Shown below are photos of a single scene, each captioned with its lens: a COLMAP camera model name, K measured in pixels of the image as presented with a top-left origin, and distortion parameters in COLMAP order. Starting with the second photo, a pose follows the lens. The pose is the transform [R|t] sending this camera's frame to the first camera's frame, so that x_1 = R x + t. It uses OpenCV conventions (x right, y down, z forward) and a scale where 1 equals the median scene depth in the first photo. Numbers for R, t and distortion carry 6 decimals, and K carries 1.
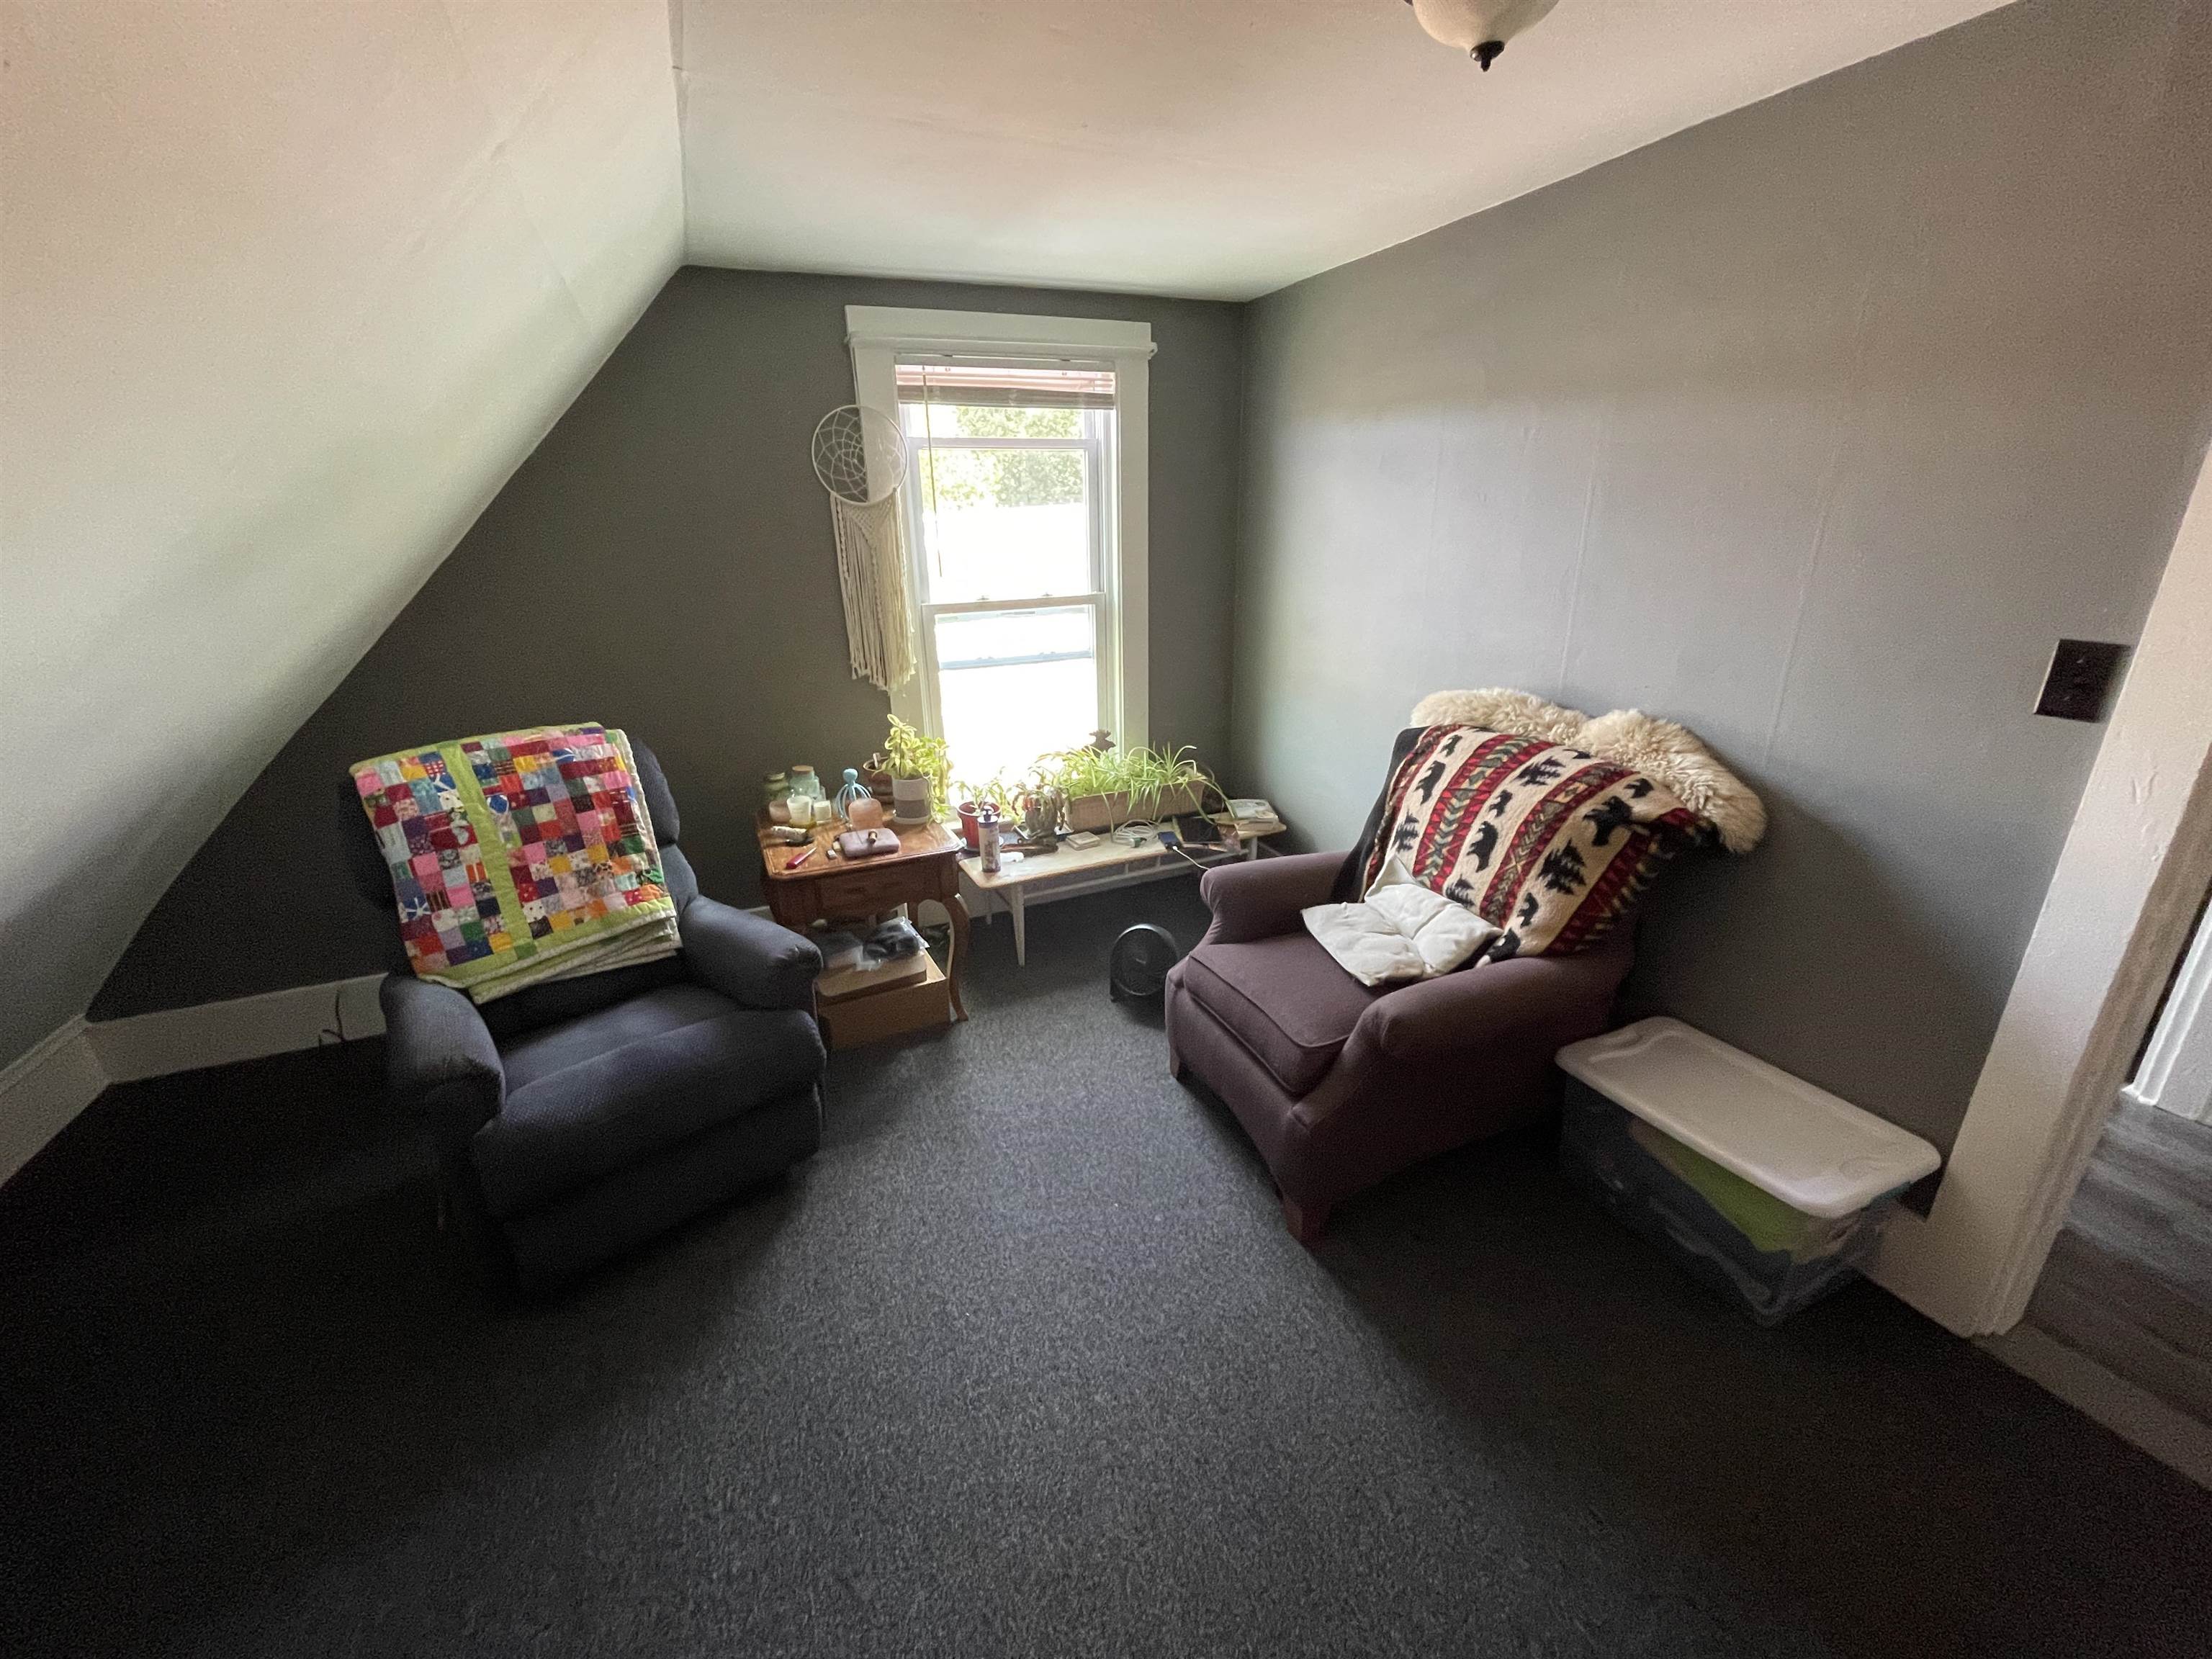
lens RADIAL K [[890.3, 0, 1110.3], [0, 890.3, 832.2], [0, 0, 1]] dist [0.001892, 0.000642]
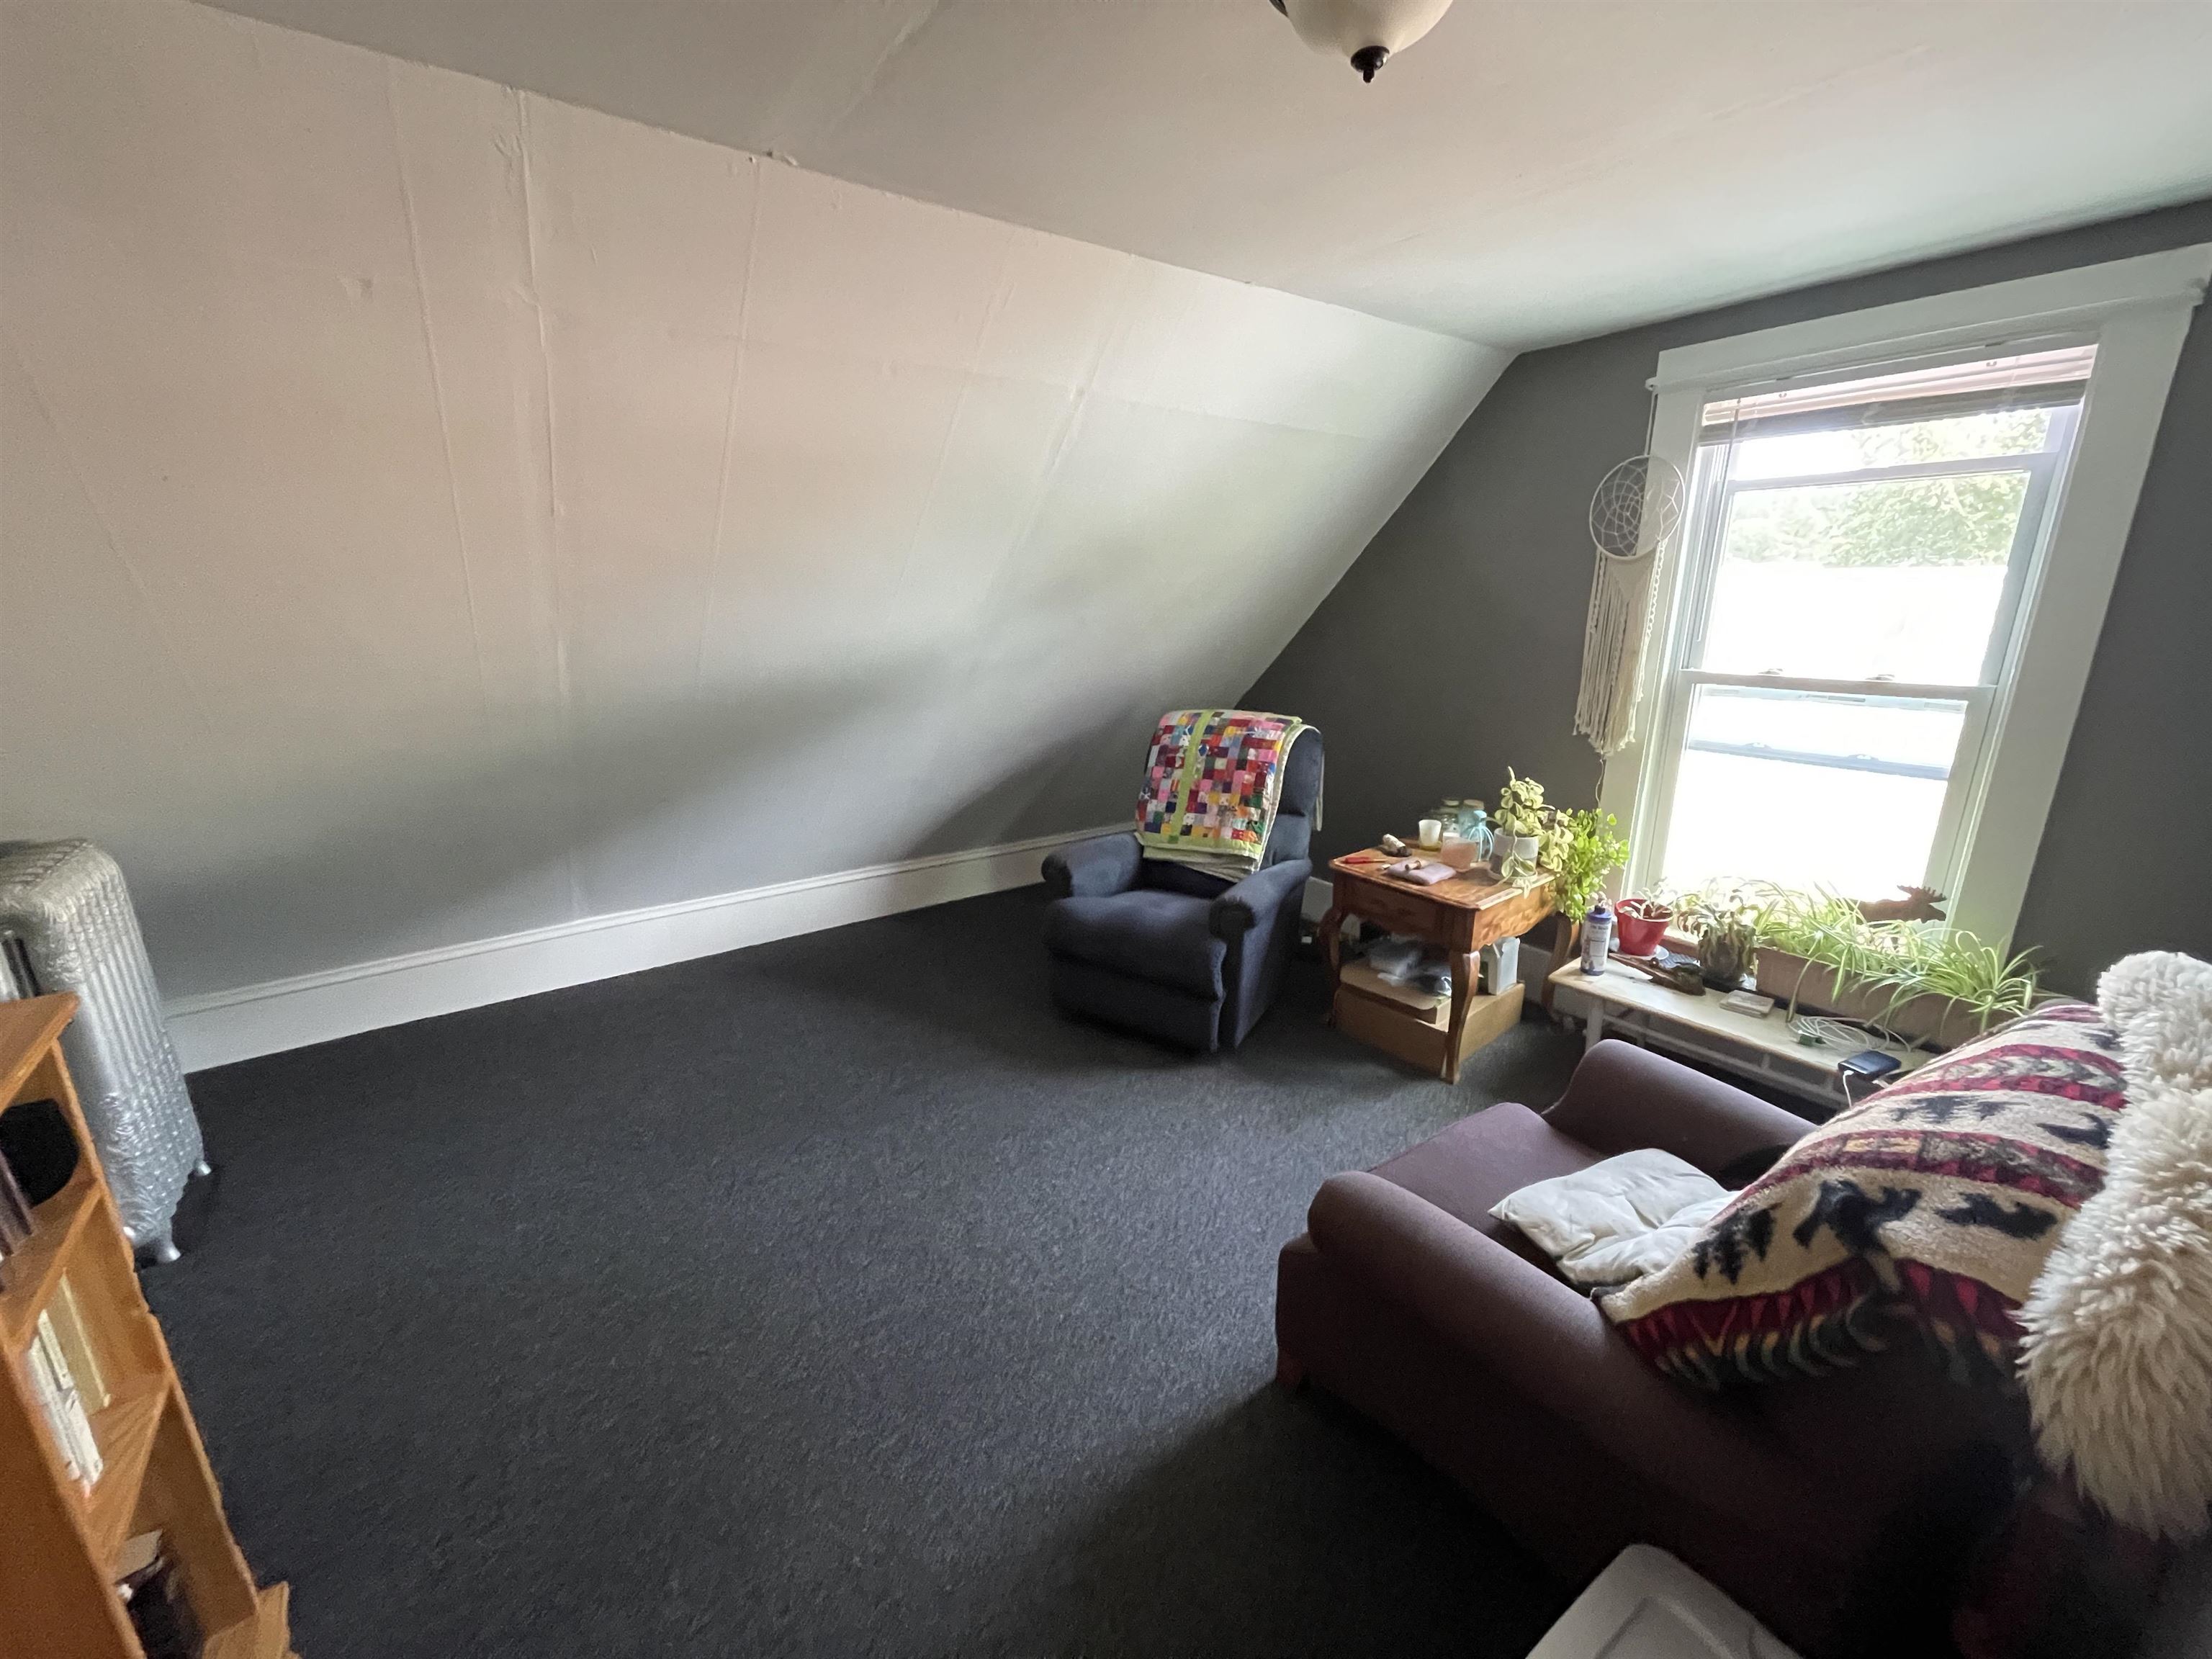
lens RADIAL K [[890.3, 0, 1106.6], [0, 890.3, 830.0], [0, 0, 1]] dist [0.001892, 0.000642]
pose [[0.225864, 0.277715, -0.933734, 0.747359], [-0.319913, 0.926489, 0.198175, -0.149445], [0.920131, 0.253953, 0.298105, 0.378964]]
